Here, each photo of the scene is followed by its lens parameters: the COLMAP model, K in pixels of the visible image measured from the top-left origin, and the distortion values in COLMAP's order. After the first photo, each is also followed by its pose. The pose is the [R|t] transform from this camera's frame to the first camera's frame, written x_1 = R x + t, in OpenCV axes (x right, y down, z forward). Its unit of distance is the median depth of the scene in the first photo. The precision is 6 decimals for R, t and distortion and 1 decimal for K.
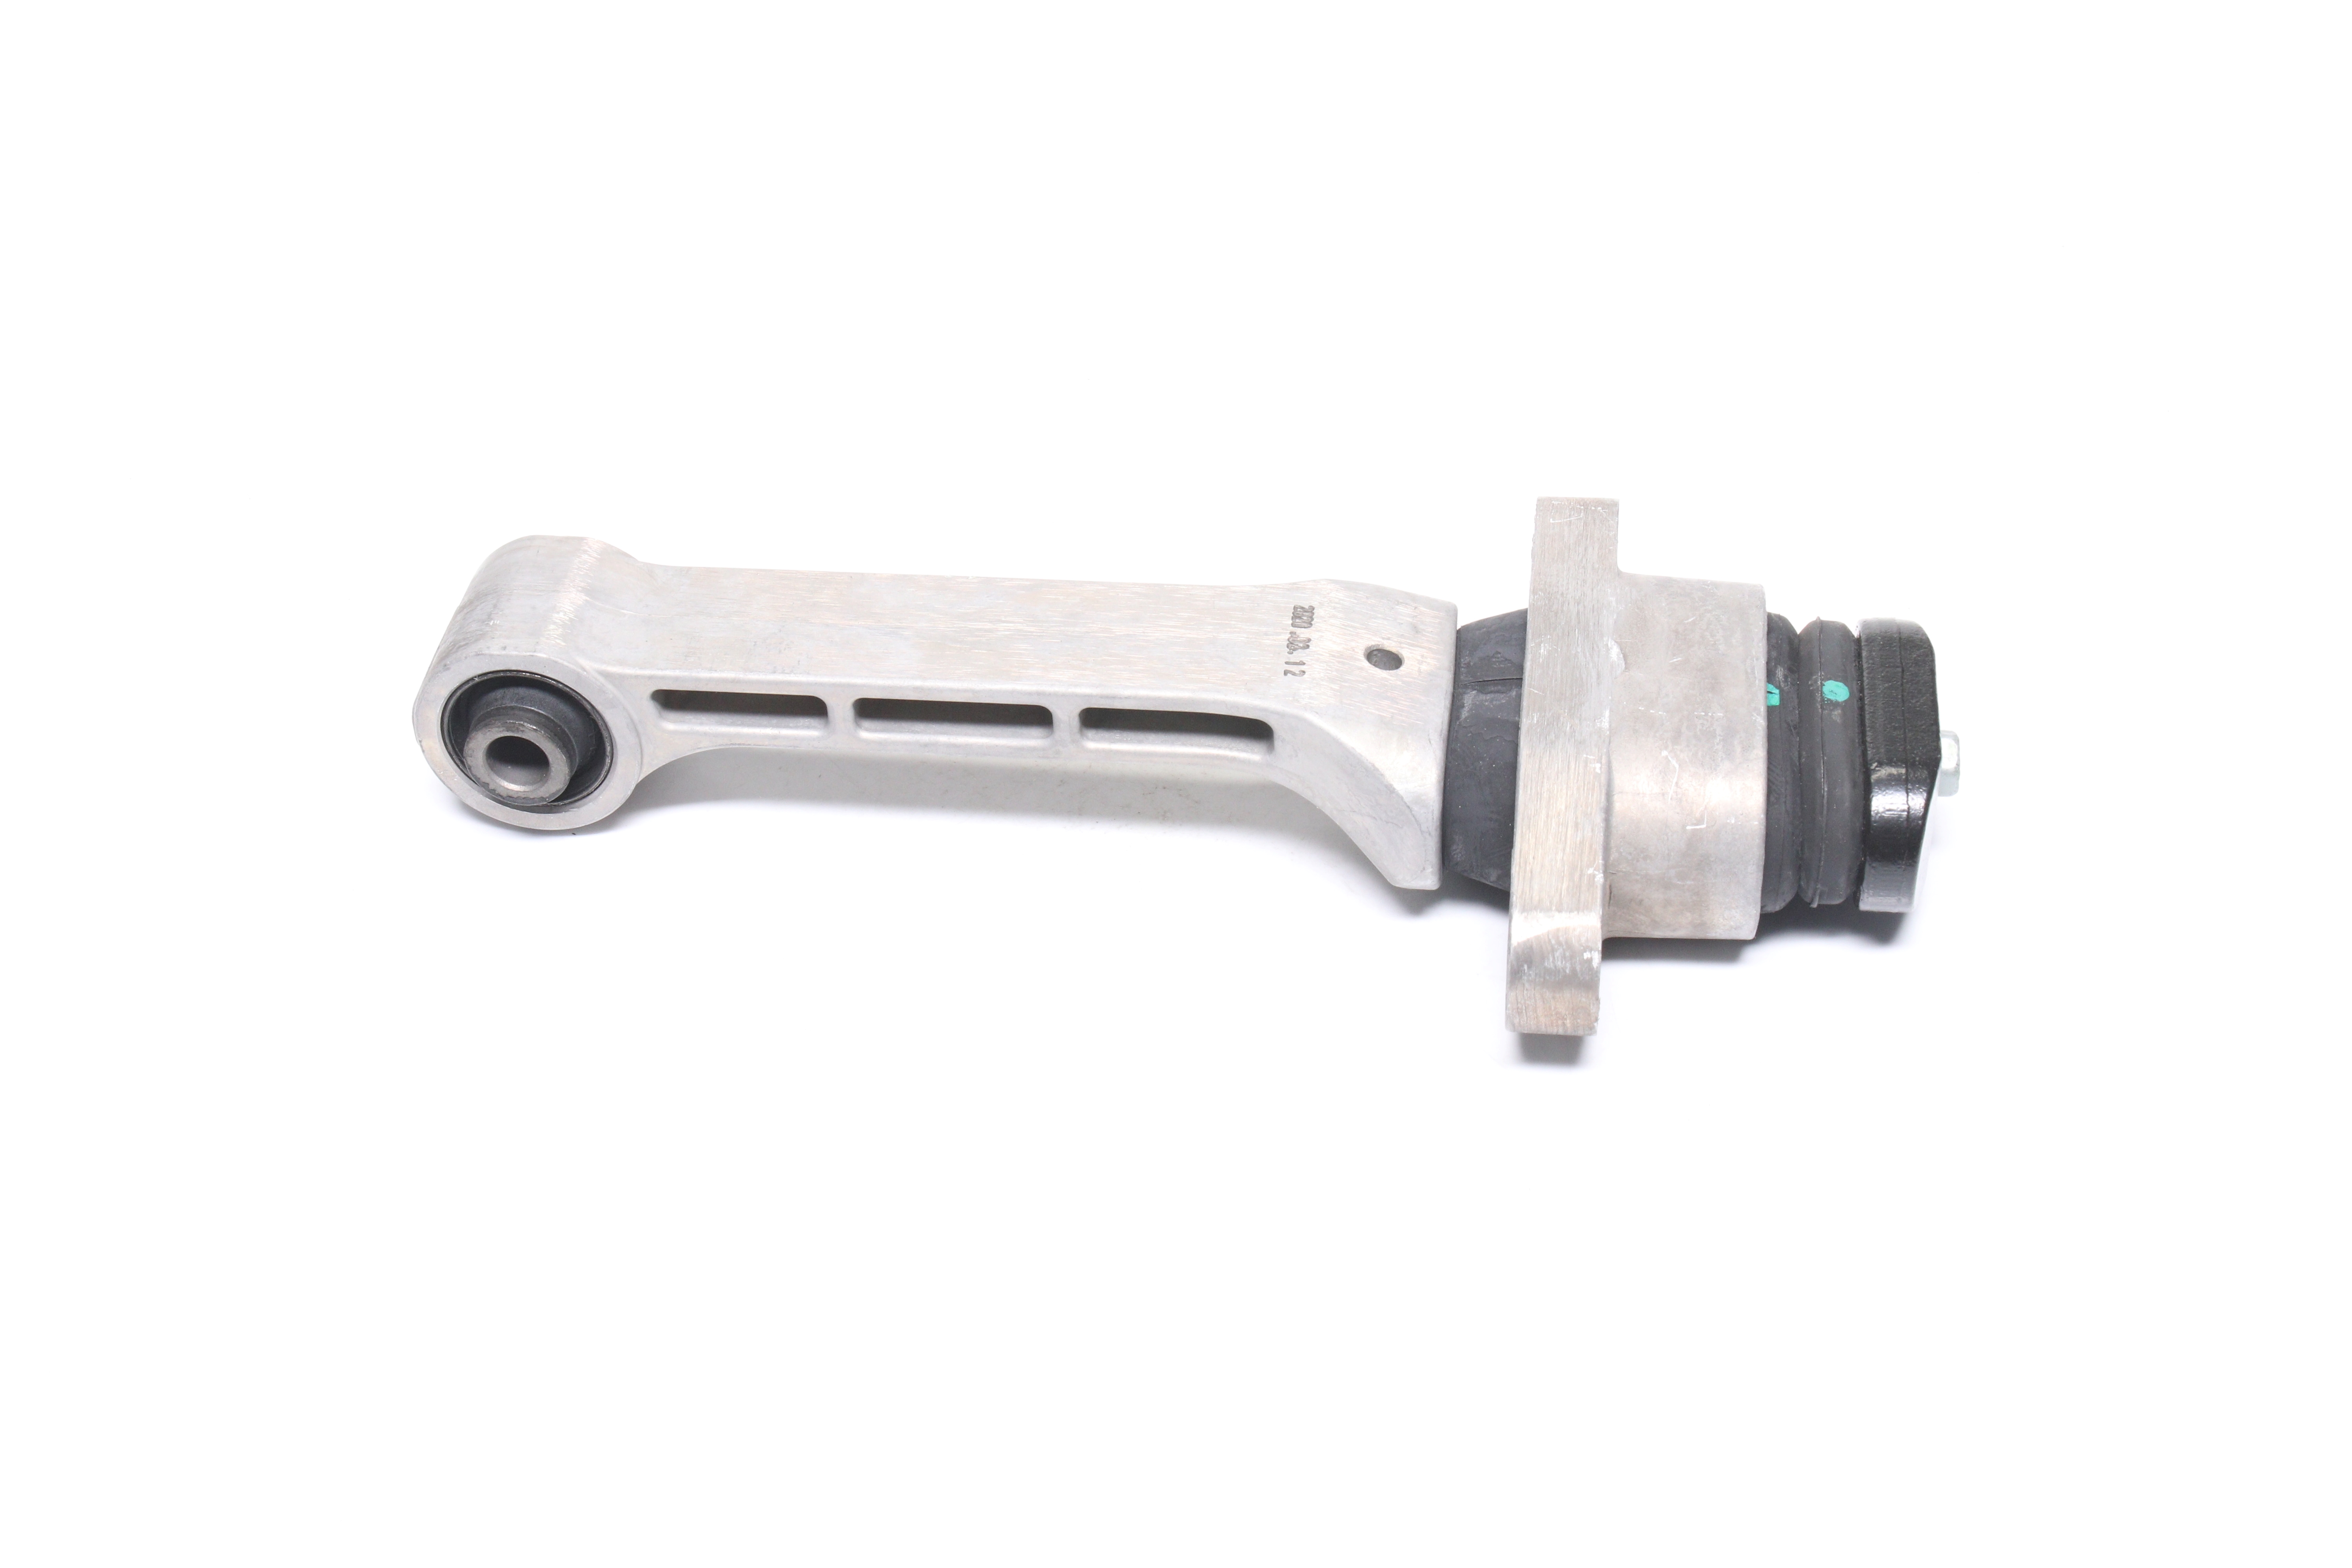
lens RADIAL K [[3415.7, 0, 1173.5], [0, 3415.7, 785.4], [0, 0, 1]] dist [0.001393, 0.000000]
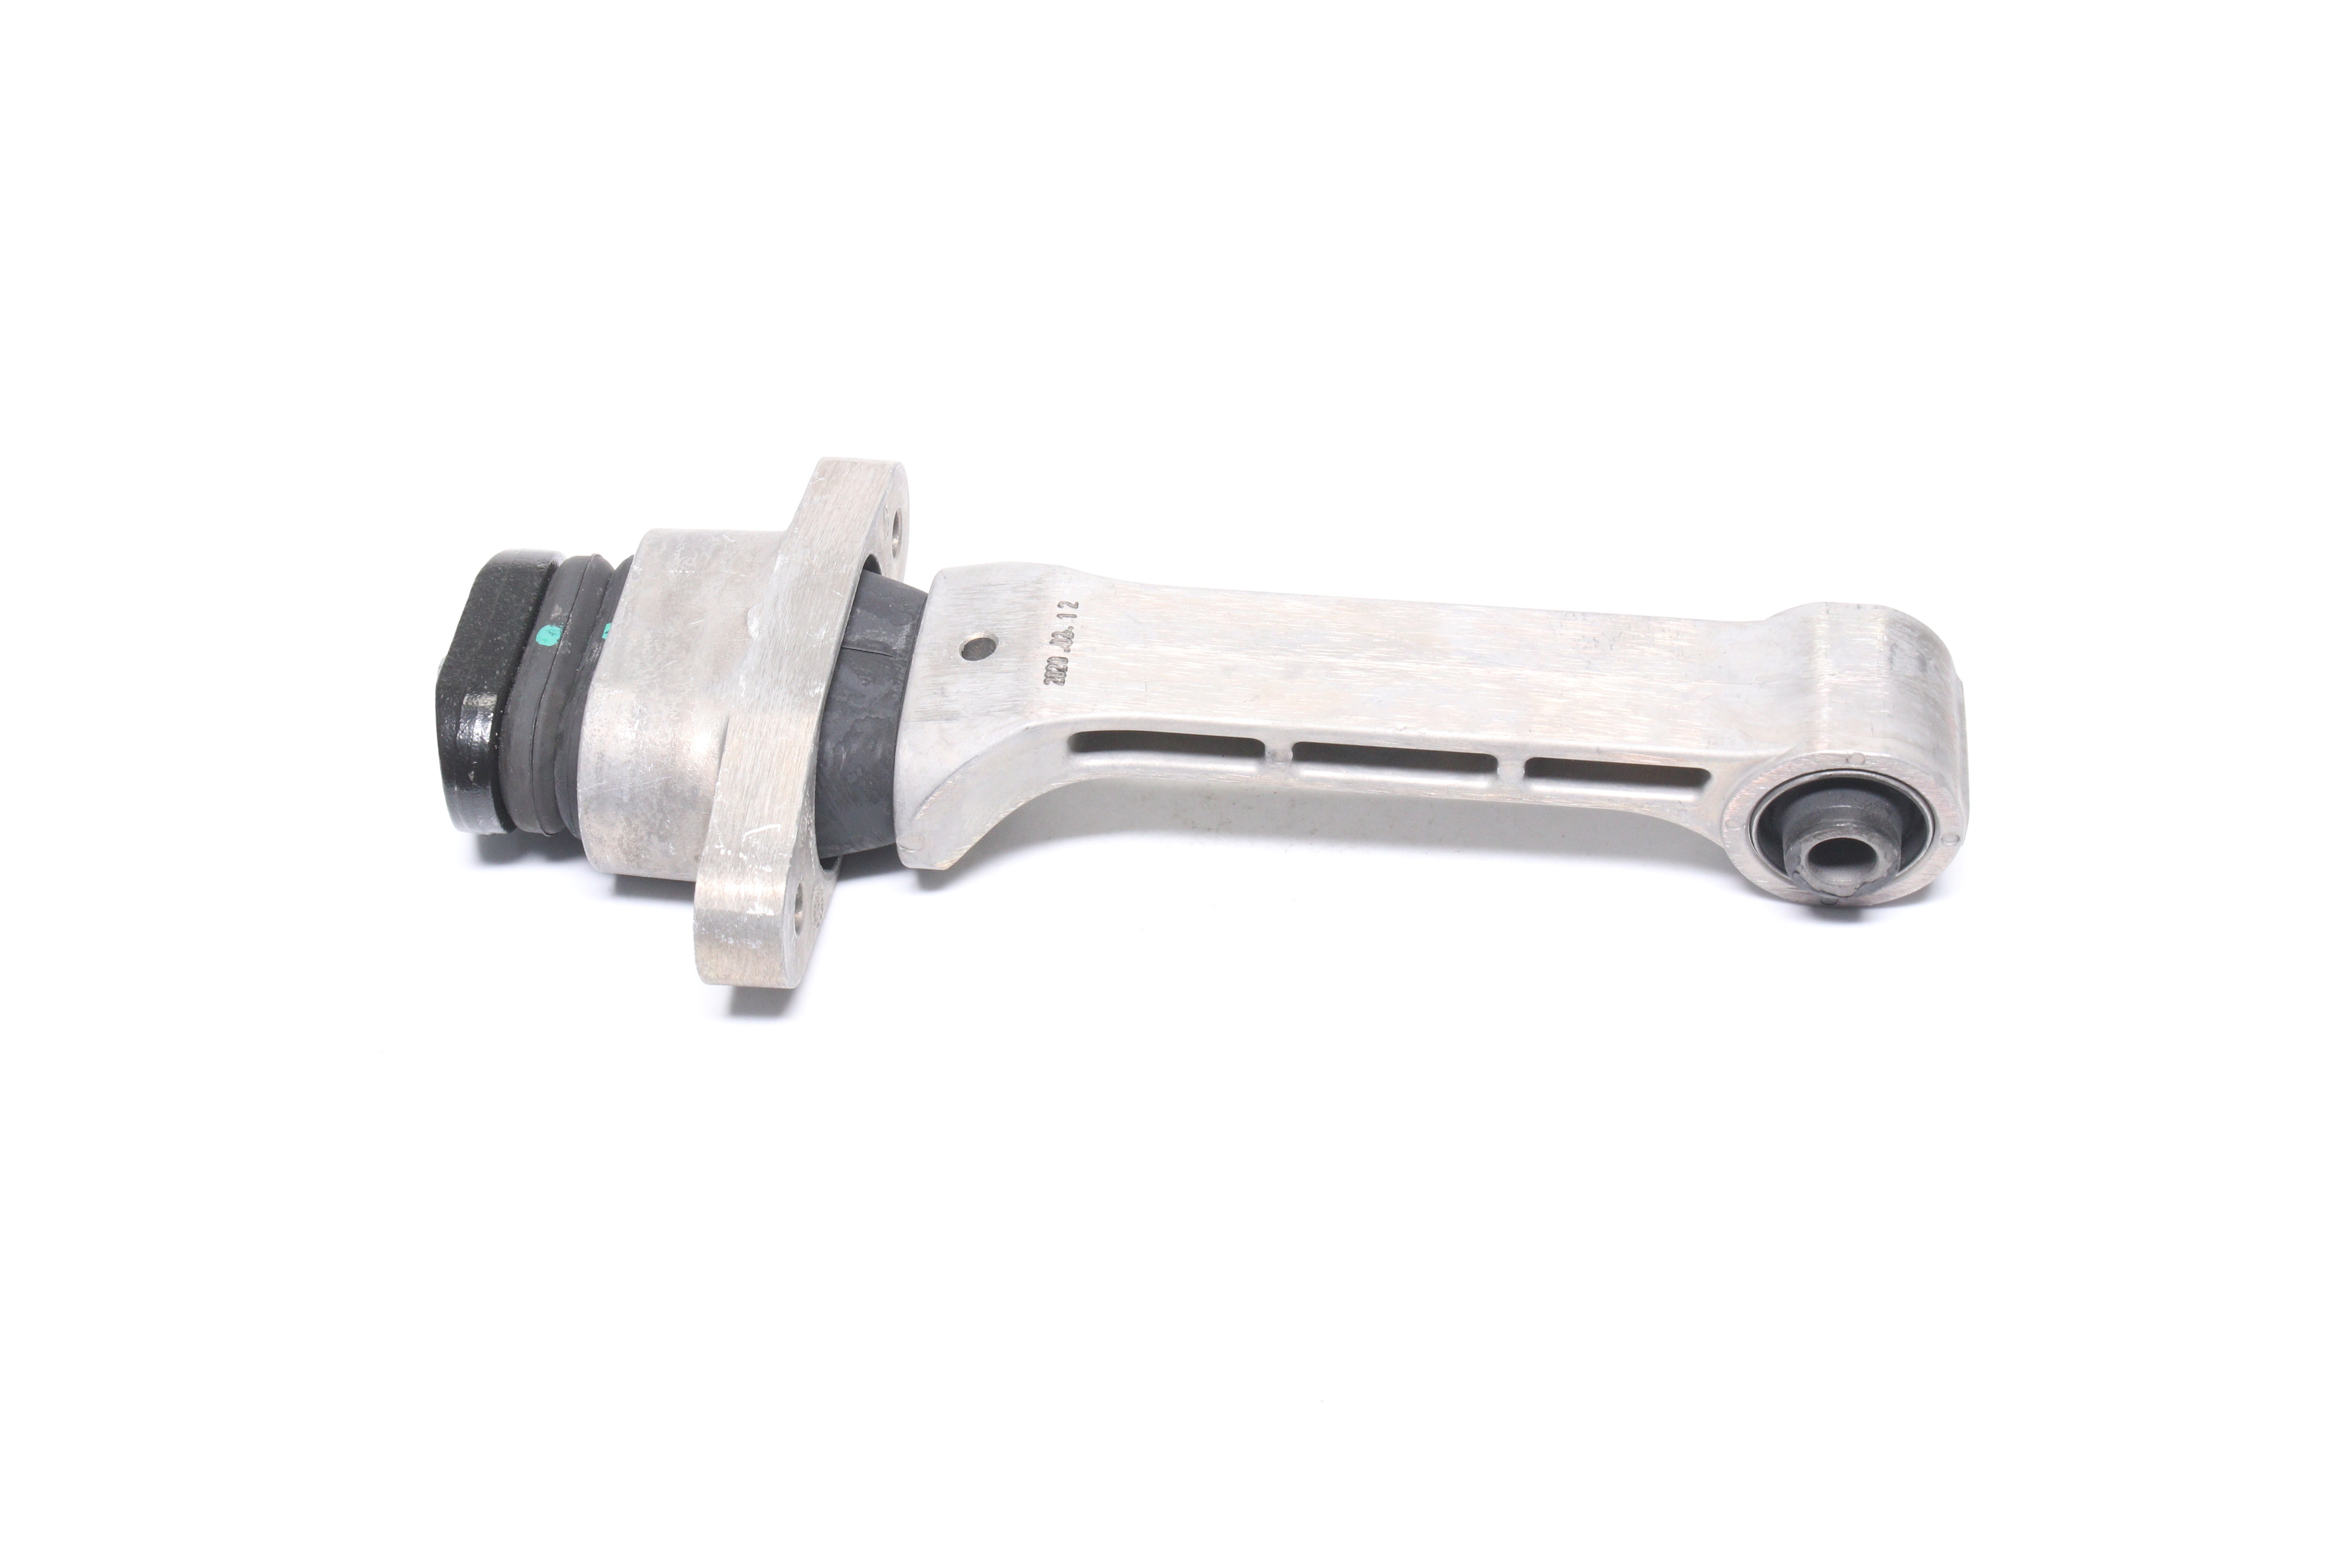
lens RADIAL K [[3415.7, 0, 1176.6], [0, 3415.7, 784.3], [0, 0, 1]] dist [0.001393, 0.000000]
pose [[-0.997731, 0.051300, 0.043611, -0.038845], [0.044903, 0.024316, 0.998695, -1.048254], [0.050172, 0.998387, -0.026565, 1.077365]]
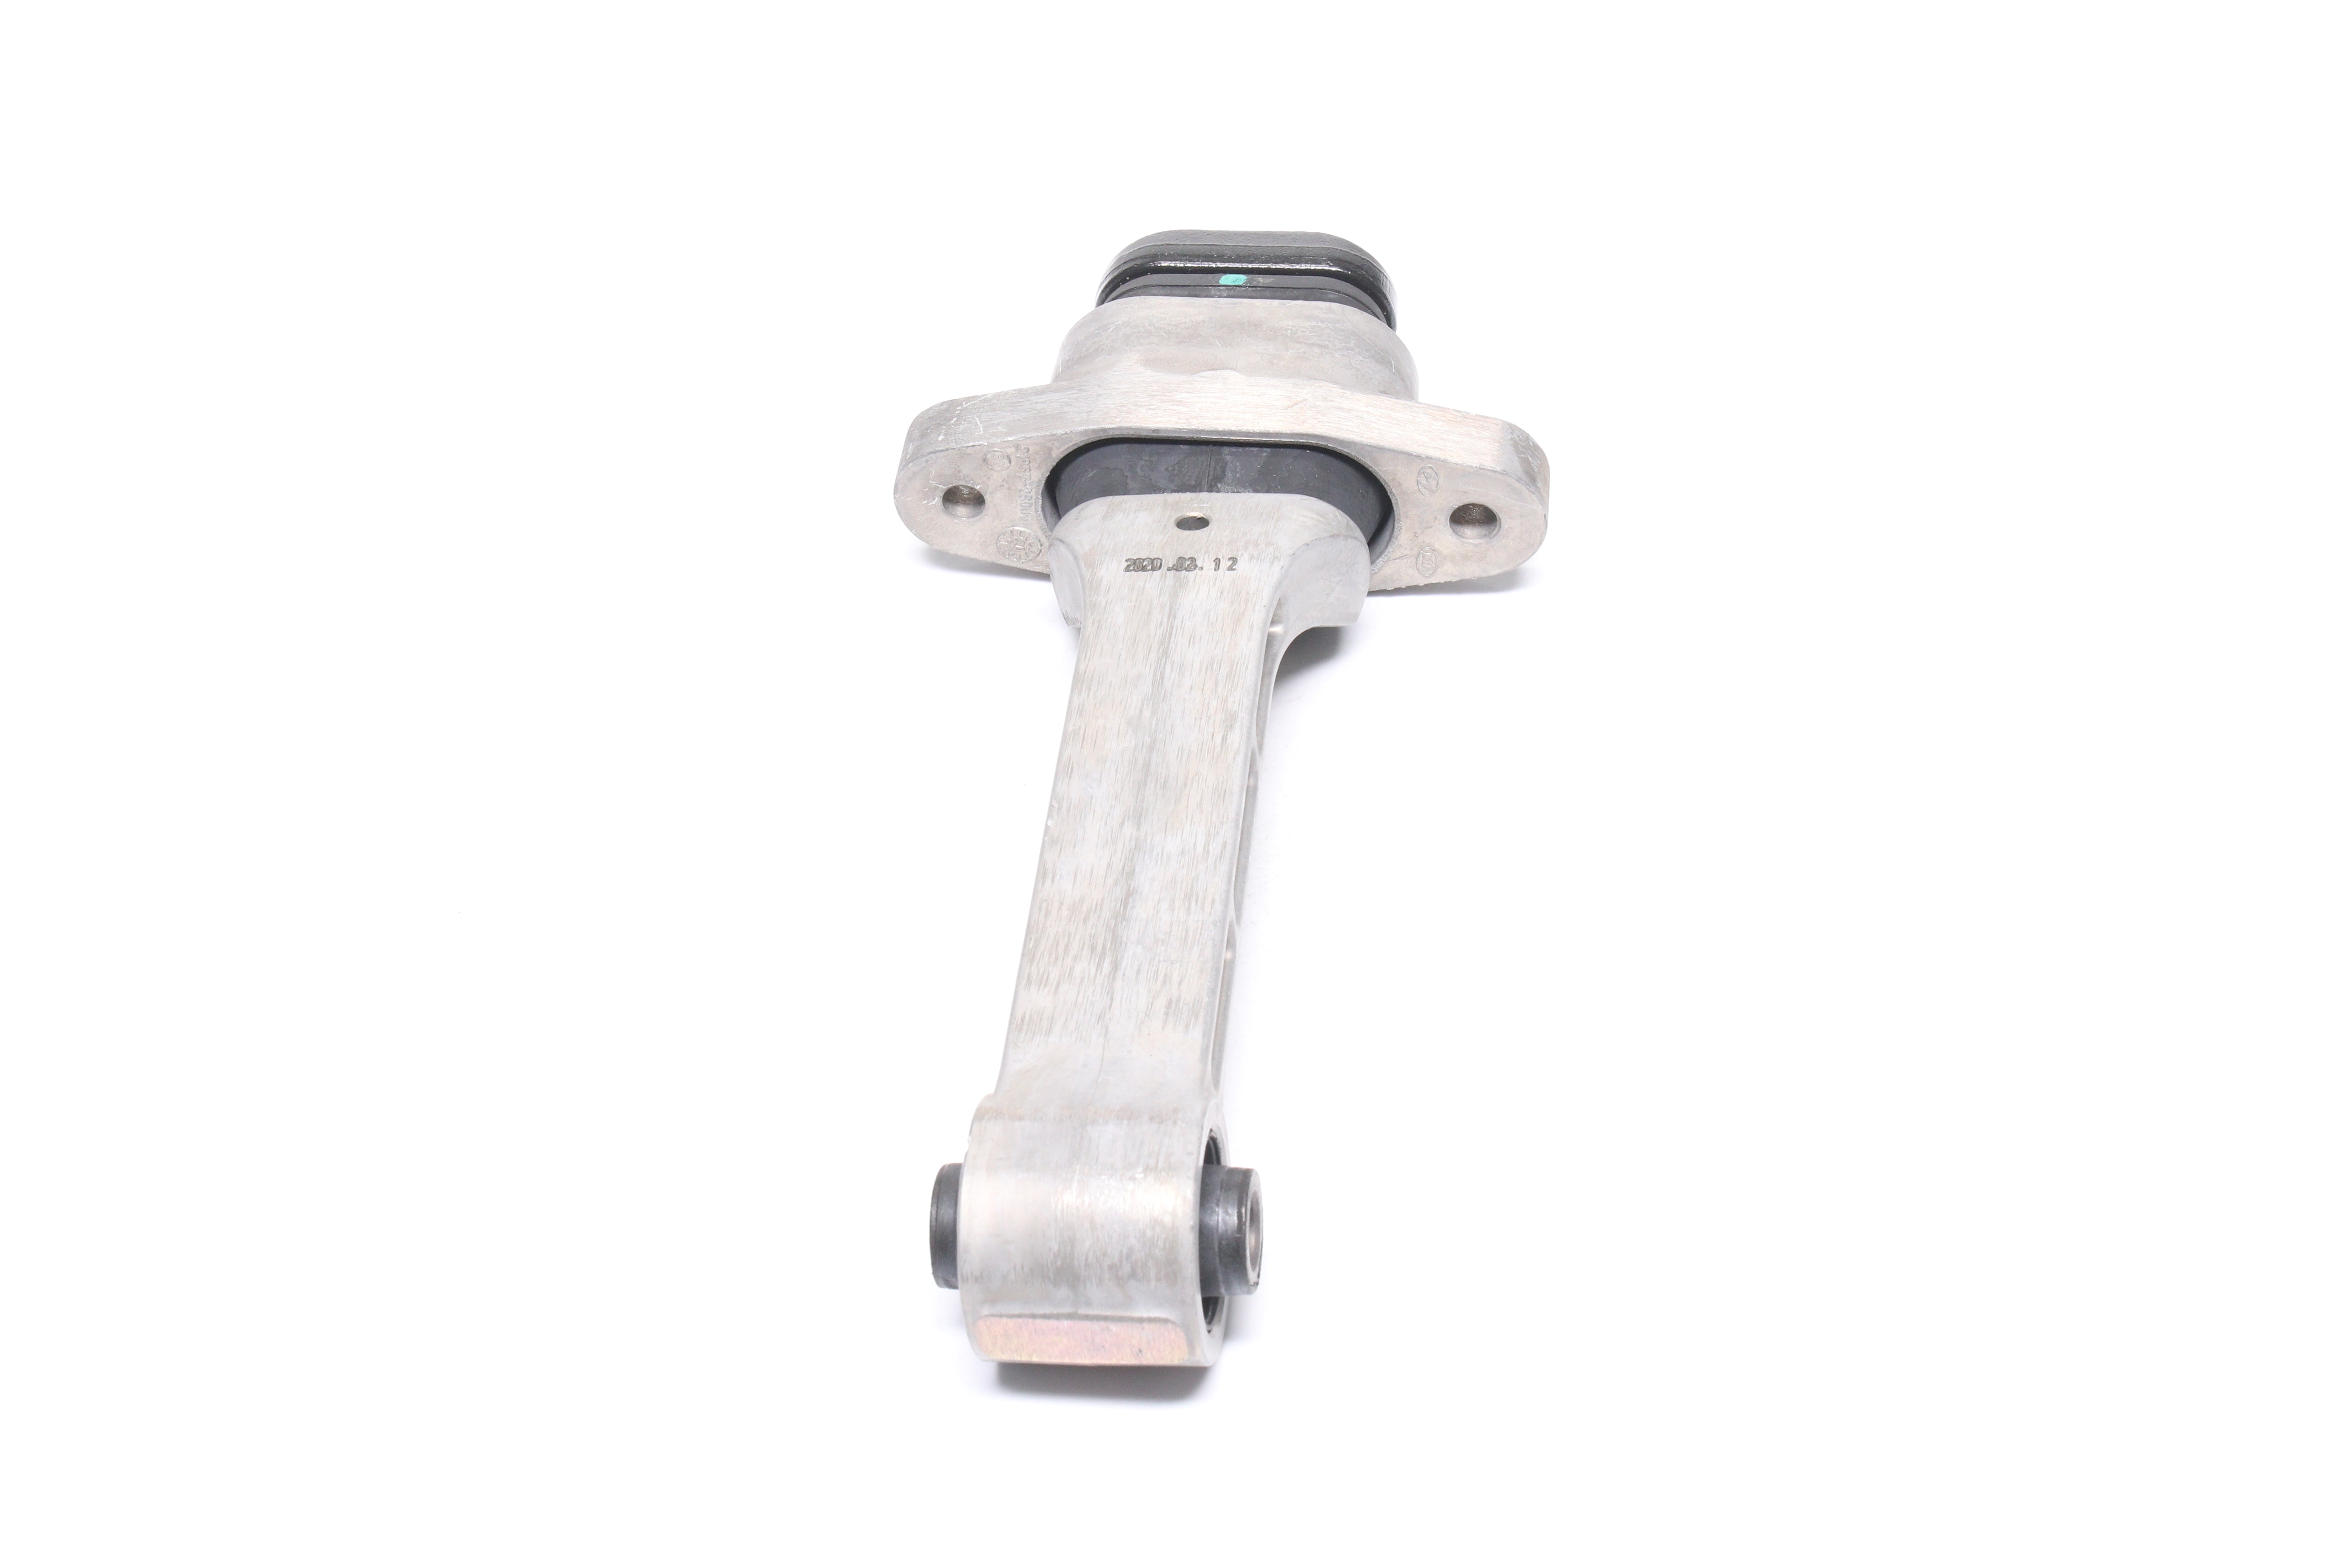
lens RADIAL K [[3415.7, 0, 1177.5], [0, 3415.7, 781.7], [0, 0, 1]] dist [0.001393, 0.000000]
pose [[-0.008155, -0.671113, 0.741310, -0.773342], [0.721775, 0.509129, 0.468858, -0.494621], [-0.692080, 0.538882, 0.480241, 0.546834]]
